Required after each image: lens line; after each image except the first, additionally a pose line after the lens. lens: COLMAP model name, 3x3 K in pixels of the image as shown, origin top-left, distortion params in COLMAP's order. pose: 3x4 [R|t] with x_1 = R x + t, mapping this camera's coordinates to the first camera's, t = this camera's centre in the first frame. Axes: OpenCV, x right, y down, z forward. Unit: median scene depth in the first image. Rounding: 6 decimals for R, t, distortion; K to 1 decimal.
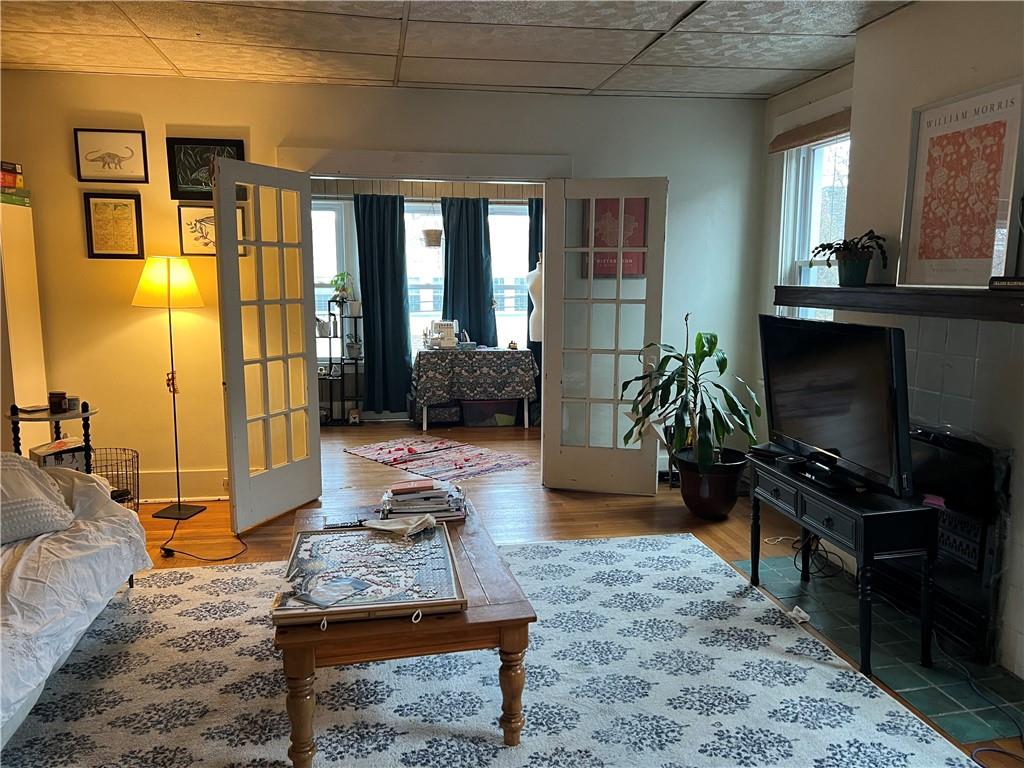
lens RADIAL K [[772.1, 0, 512.6], [0, 772.1, 386.6], [0, 0, 1]] dist [0.048407, -0.038865]
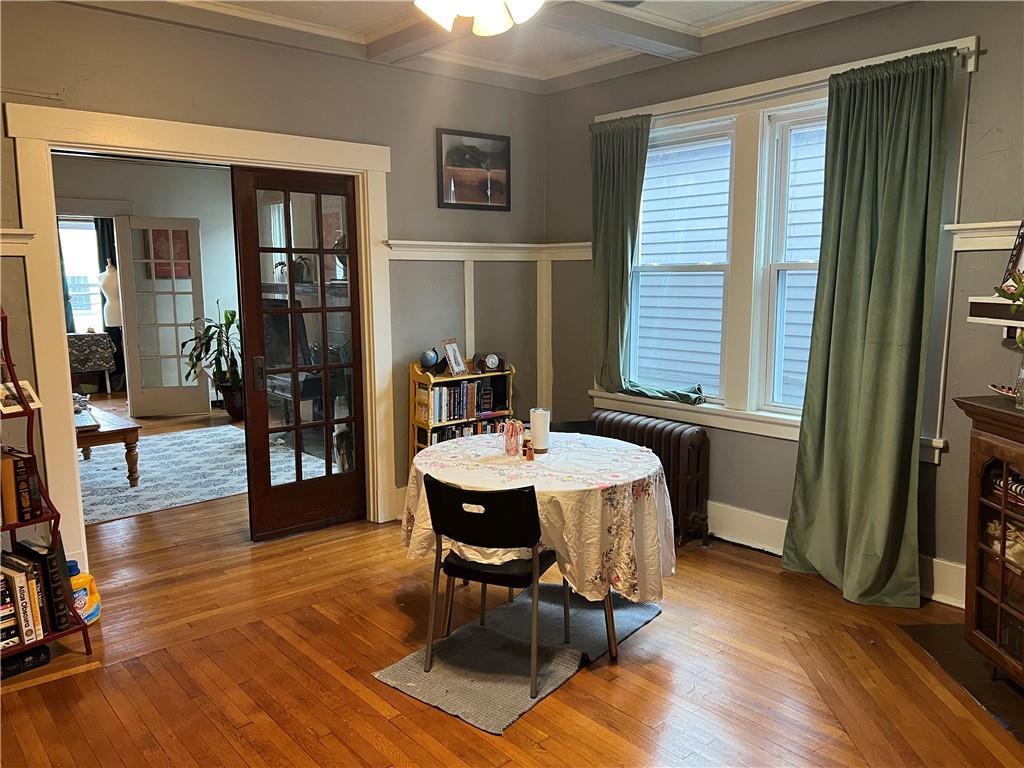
lens RADIAL K [[772.1, 0, 513.6], [0, 772.1, 388.1], [0, 0, 1]] dist [0.048407, -0.038865]
pose [[0.862166, -0.079333, 0.500376, -0.080908], [0.076672, 0.996719, 0.025919, 0.099650], [-0.500791, 0.016018, 0.865420, -0.759210]]
